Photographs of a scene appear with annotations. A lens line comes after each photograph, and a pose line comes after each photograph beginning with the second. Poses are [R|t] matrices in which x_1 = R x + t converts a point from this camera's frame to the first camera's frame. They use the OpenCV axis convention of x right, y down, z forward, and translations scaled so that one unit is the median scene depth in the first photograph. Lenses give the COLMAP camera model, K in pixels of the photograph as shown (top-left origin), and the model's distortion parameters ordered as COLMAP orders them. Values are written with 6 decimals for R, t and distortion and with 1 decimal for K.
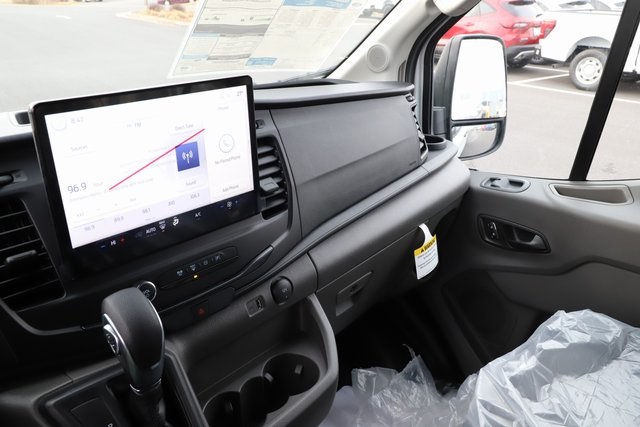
lens RADIAL K [[566.9, 0, 319.9], [0, 566.9, 196.6], [0, 0, 1]] dist [-0.076424, 0.111281]
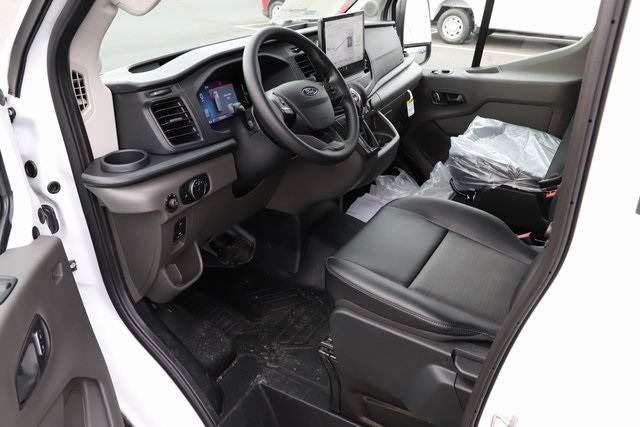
lens RADIAL K [[572.6, 0, 320.5], [0, 572.6, 211.9], [0, 0, 1]] dist [-0.049223, 0.000388]
pose [[0.971825, -0.109998, 0.208461, -0.686831], [0.095406, 0.992312, 0.078837, 0.334893], [-0.215530, -0.056727, 0.974848, -1.091132]]
